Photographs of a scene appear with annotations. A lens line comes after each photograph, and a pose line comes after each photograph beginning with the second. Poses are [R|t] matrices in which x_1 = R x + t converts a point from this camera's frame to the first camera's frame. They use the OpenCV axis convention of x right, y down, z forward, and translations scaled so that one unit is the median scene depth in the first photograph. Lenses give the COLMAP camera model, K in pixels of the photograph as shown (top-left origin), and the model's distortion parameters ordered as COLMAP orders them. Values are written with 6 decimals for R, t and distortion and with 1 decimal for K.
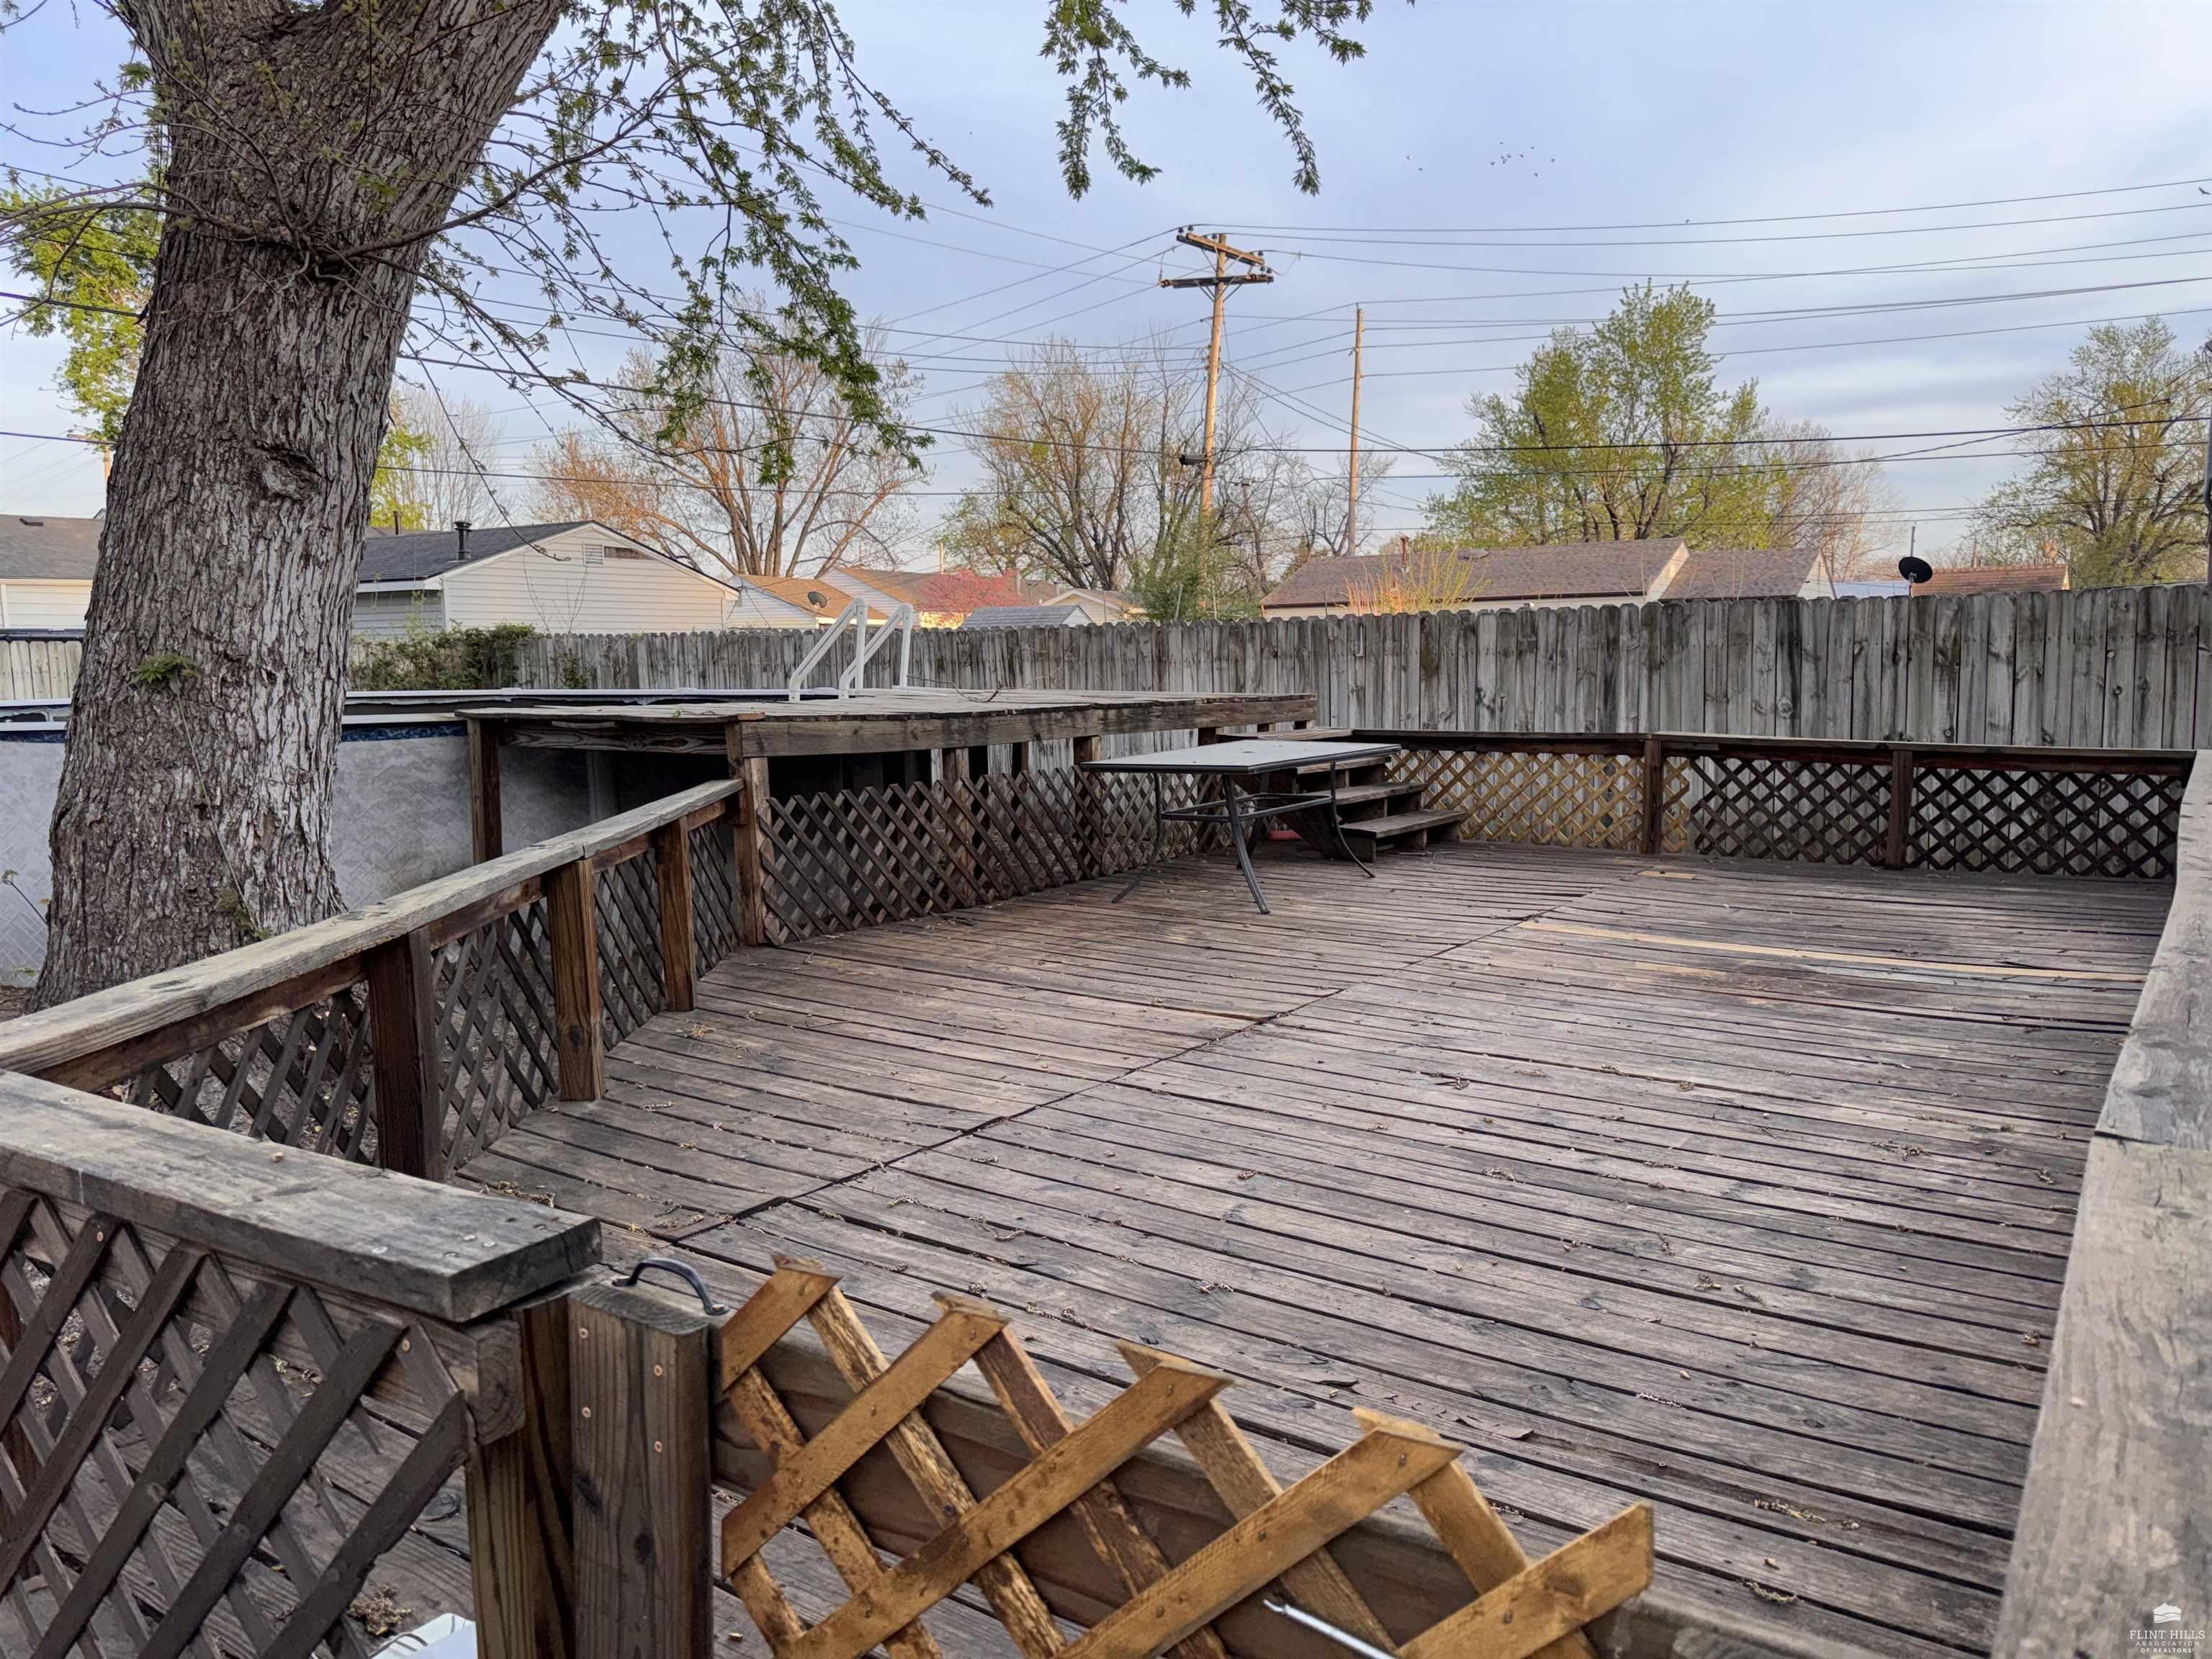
lens RADIAL K [[1575.4, 0, 1116.0], [0, 1575.4, 839.3], [0, 0, 1]] dist [0.054537, -0.071552]
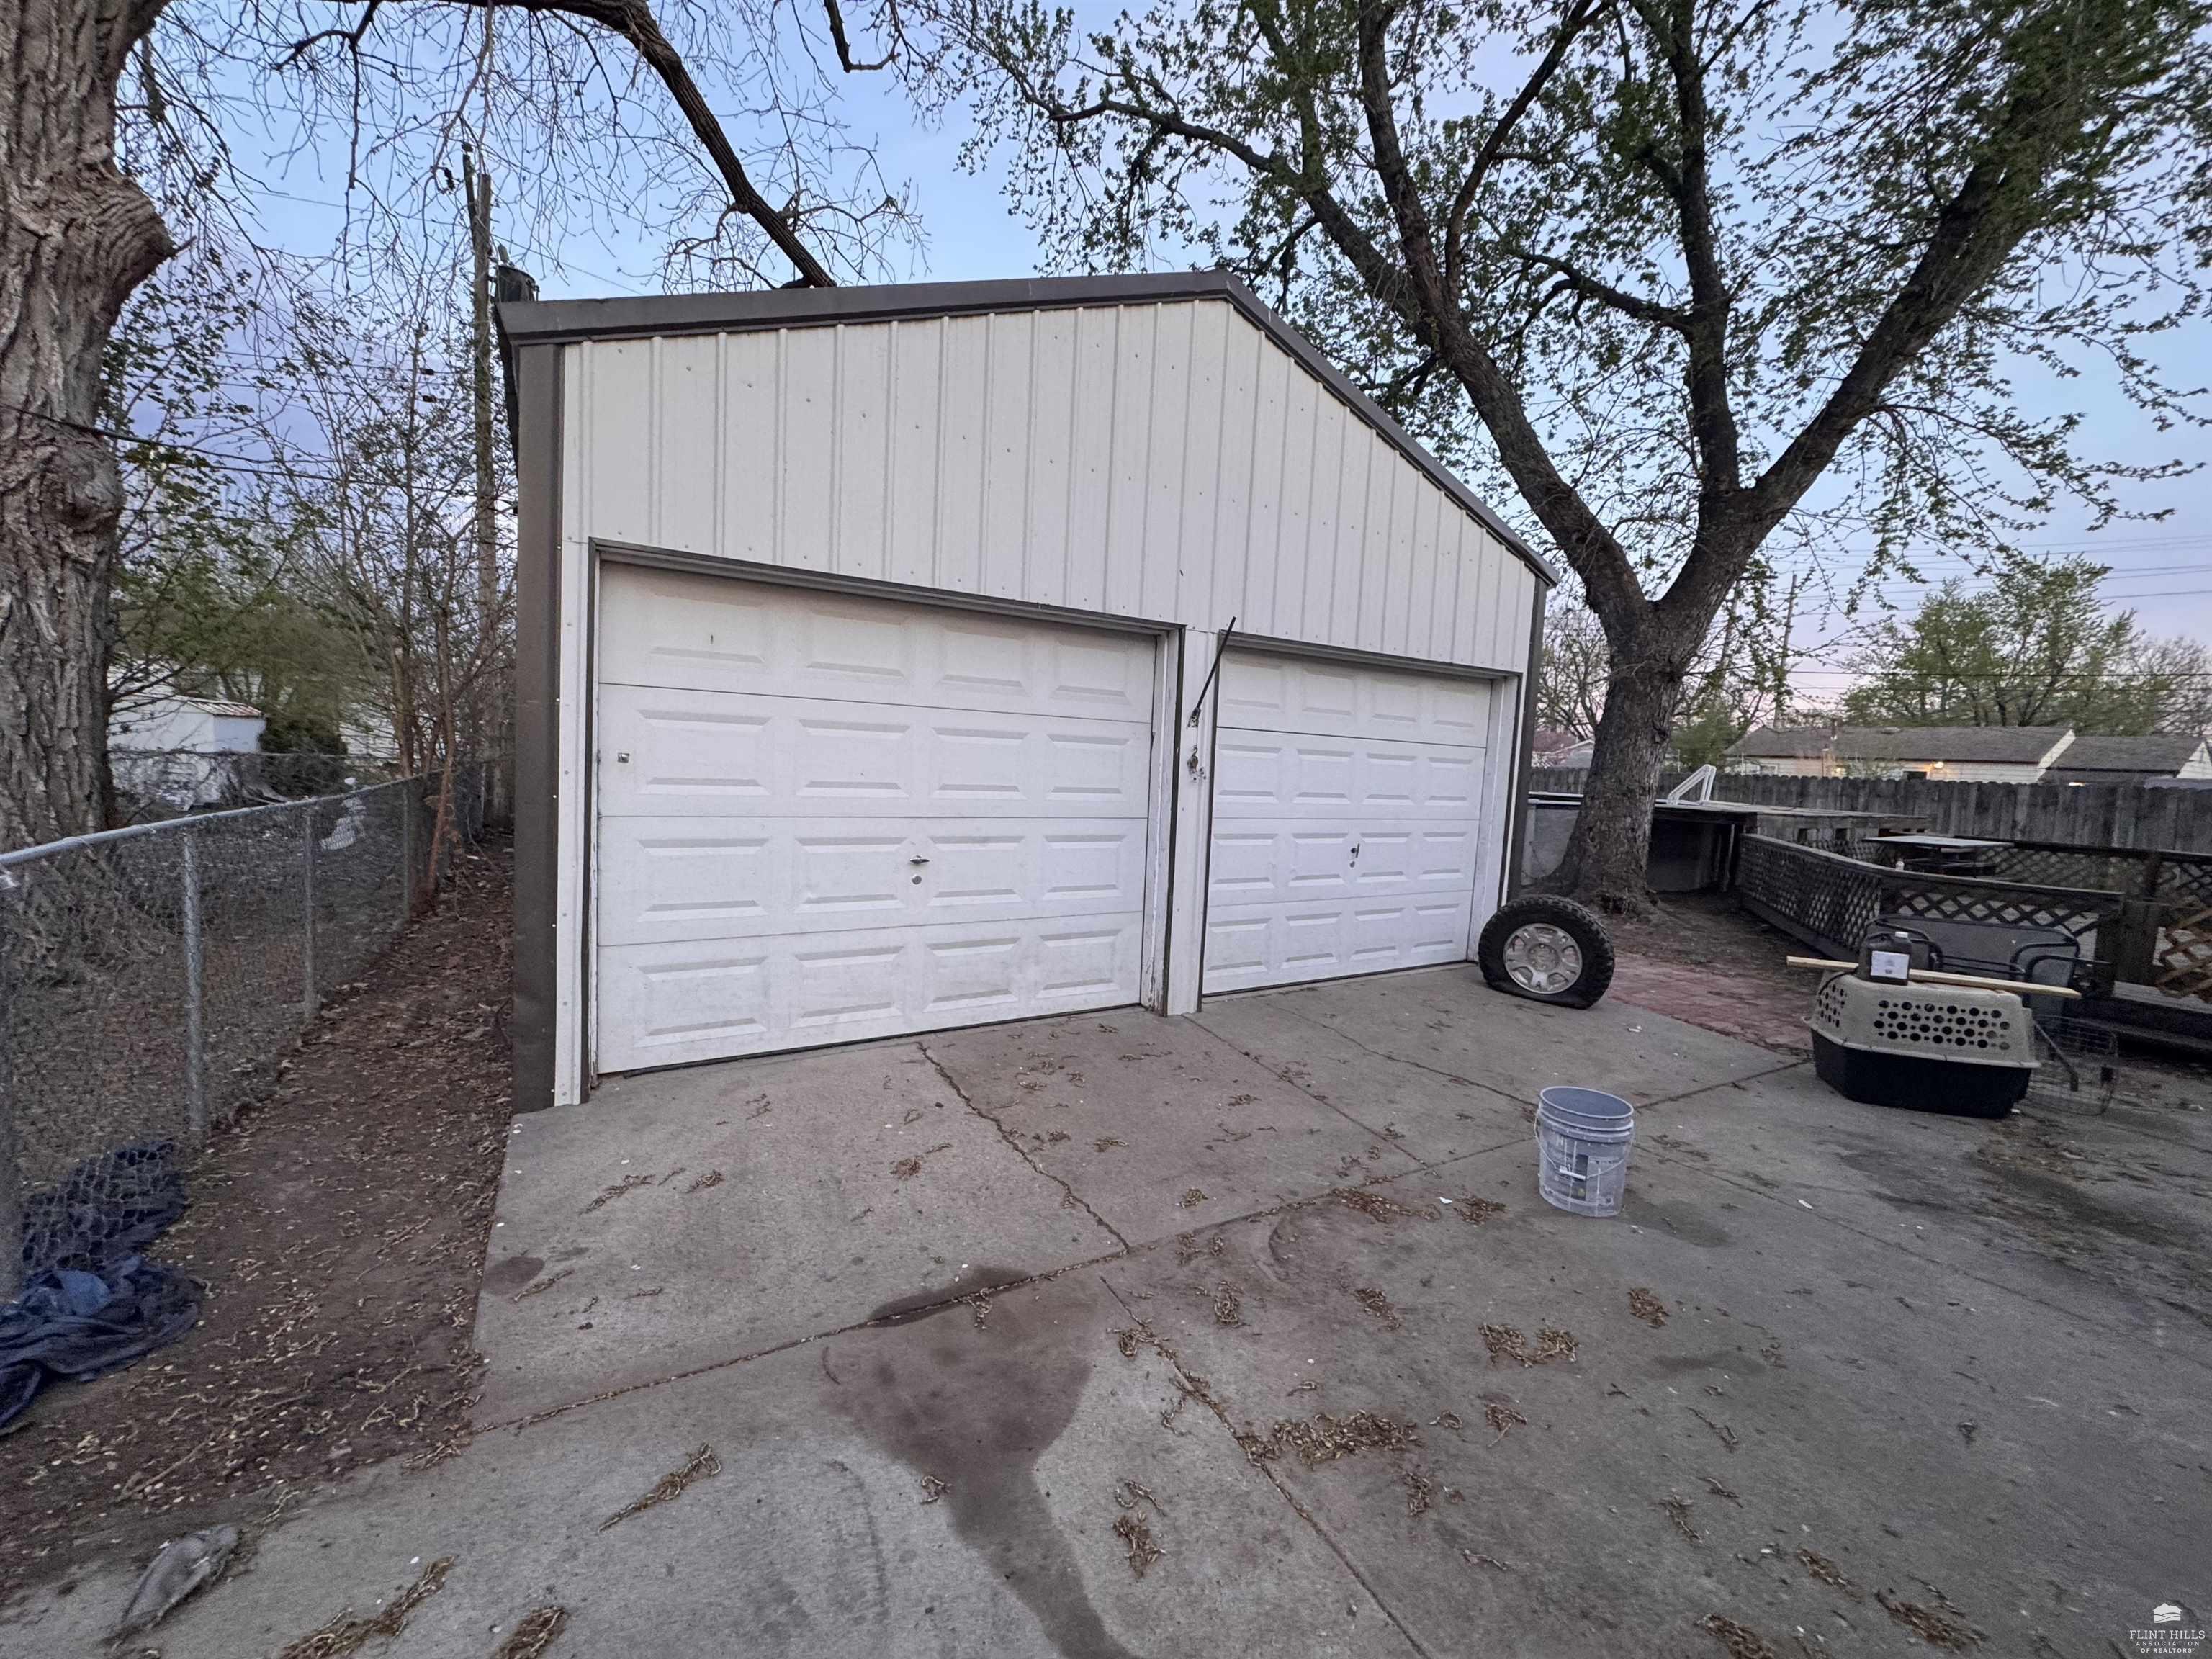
lens RADIAL K [[881.9, 0, 1098.3], [0, 881.9, 823.8], [0, 0, 1]] dist [-0.006760, 0.000543]
pose [[0.888821, 0.083149, -0.450648, -0.450148], [-0.104436, 0.994276, -0.022528, 0.082976], [0.446196, 0.067087, 0.892417, -0.782207]]
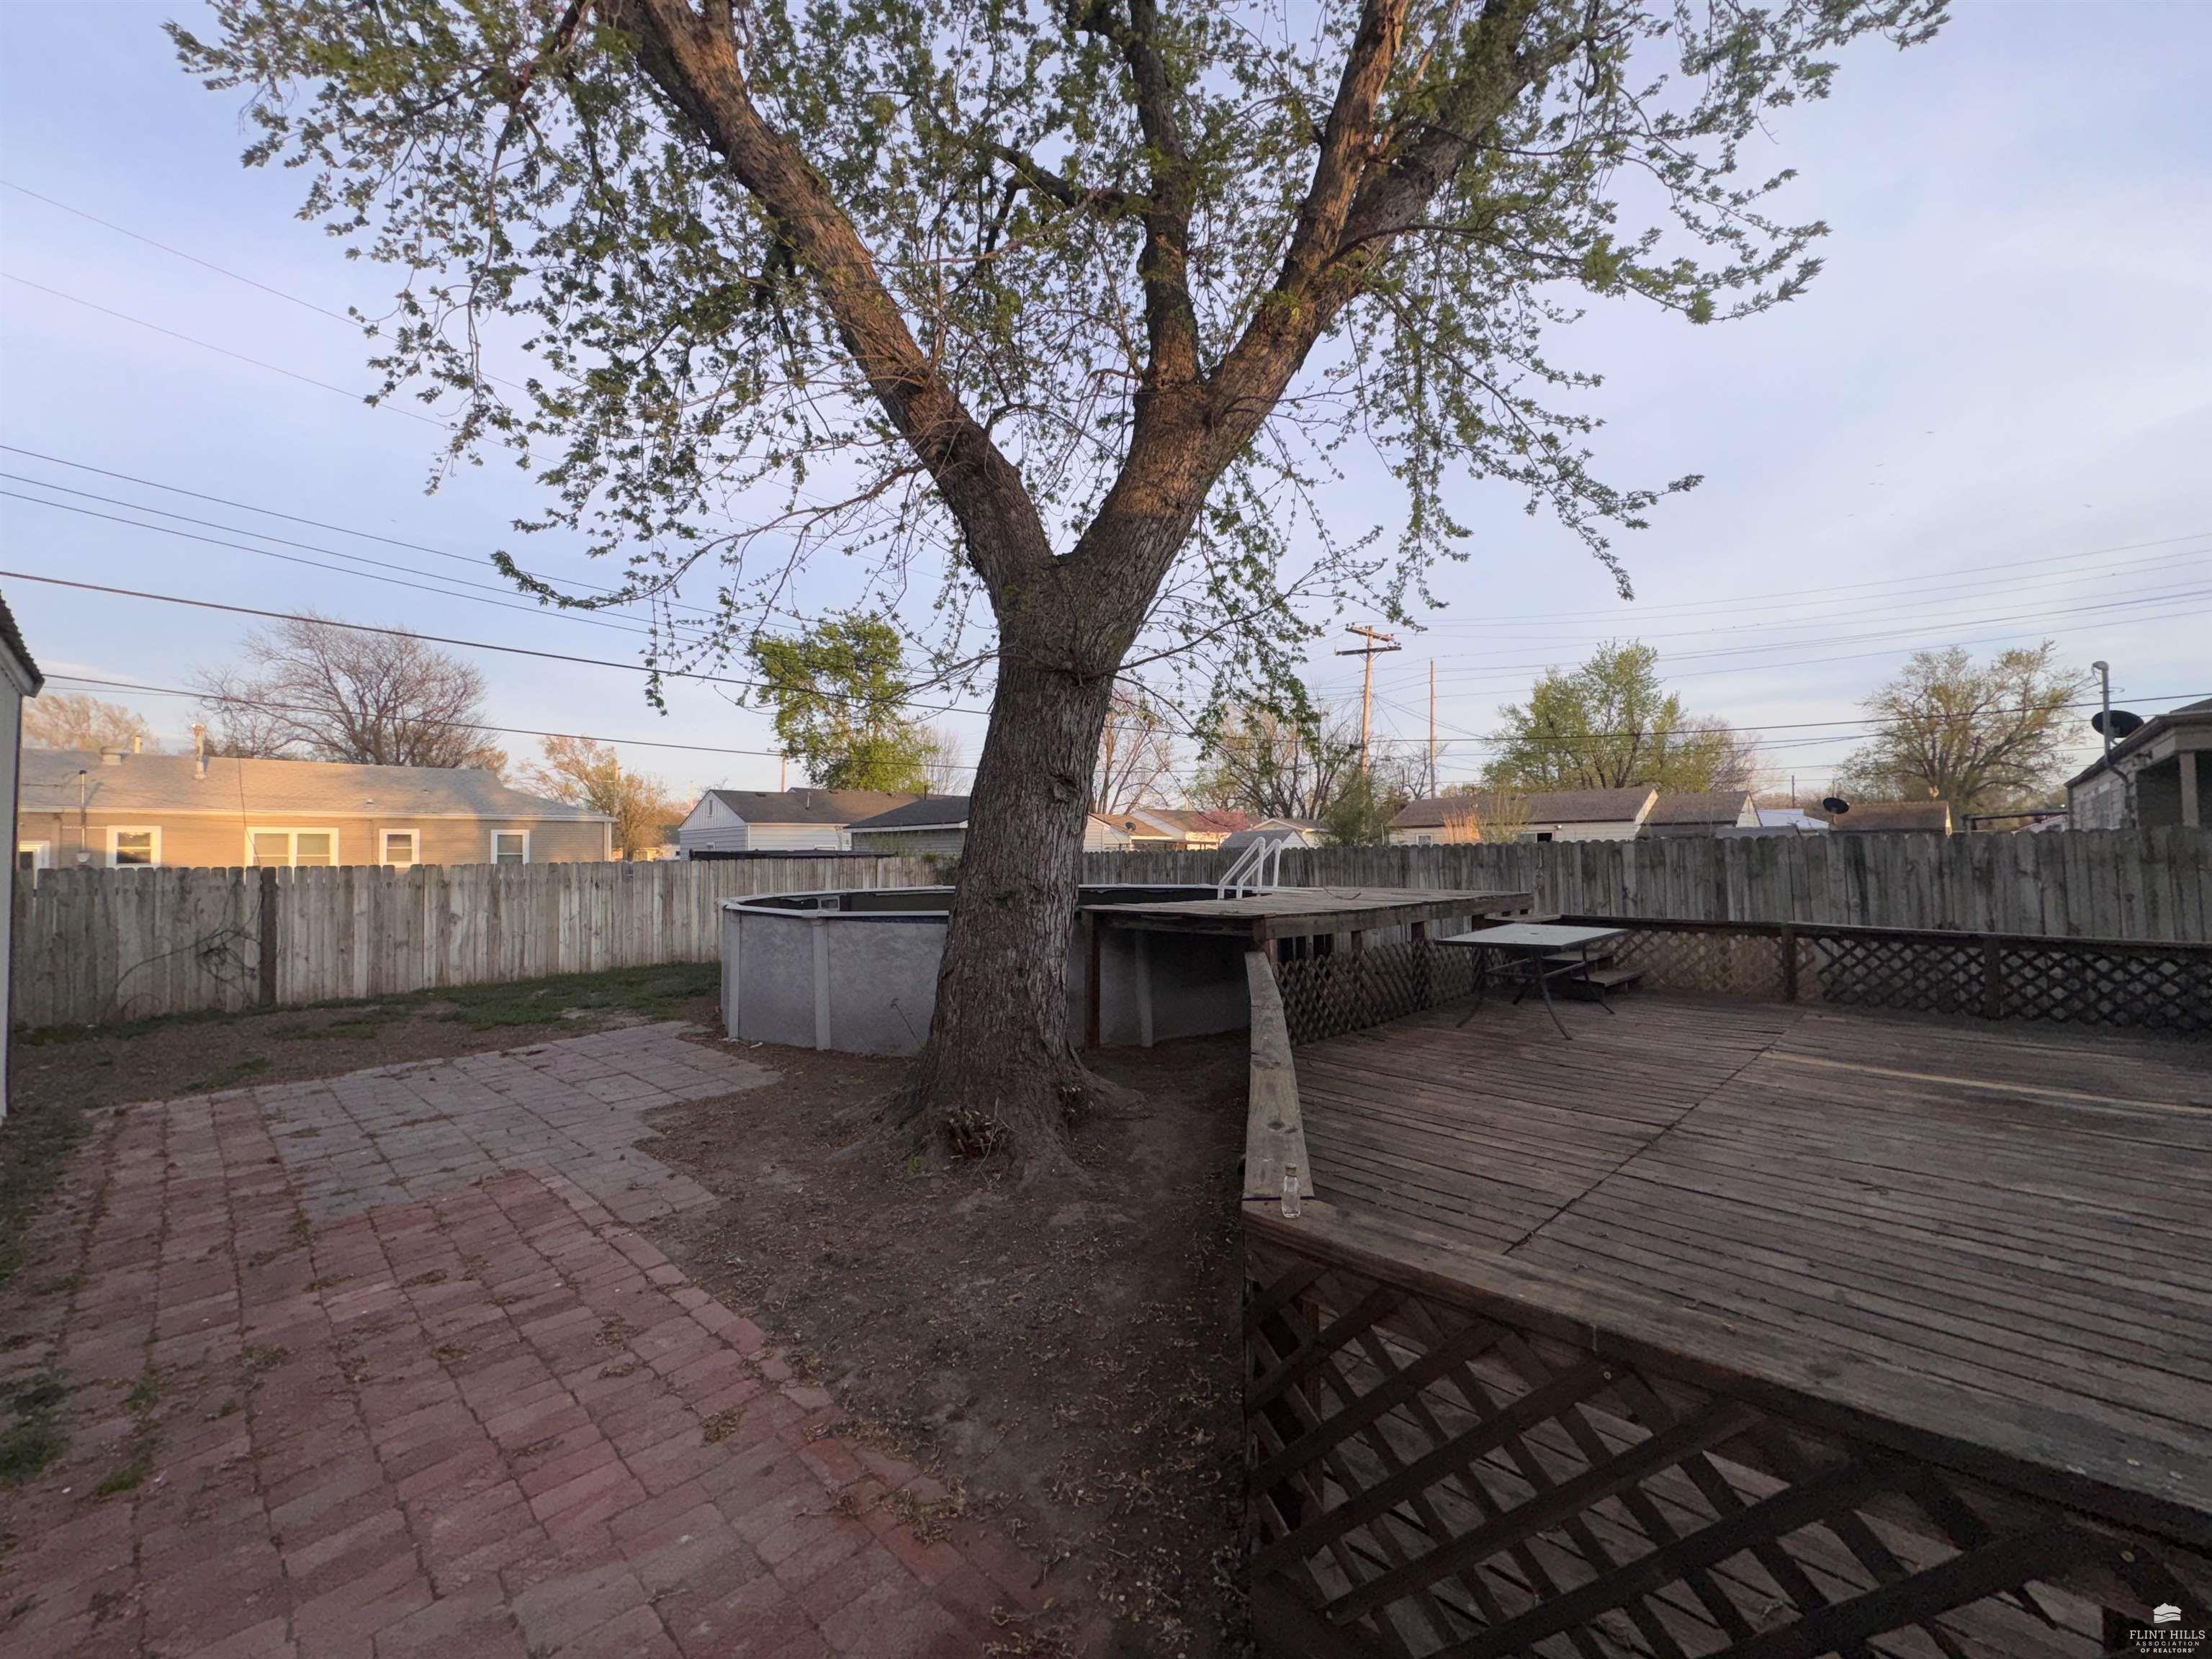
lens RADIAL K [[881.9, 0, 1094.6], [0, 881.9, 817.8], [0, 0, 1]] dist [-0.006760, 0.000543]
pose [[0.979487, -0.010413, -0.201240, -0.170849], [-0.021143, 0.987841, -0.154020, -0.023184], [0.200397, 0.155115, 0.967357, 0.009653]]
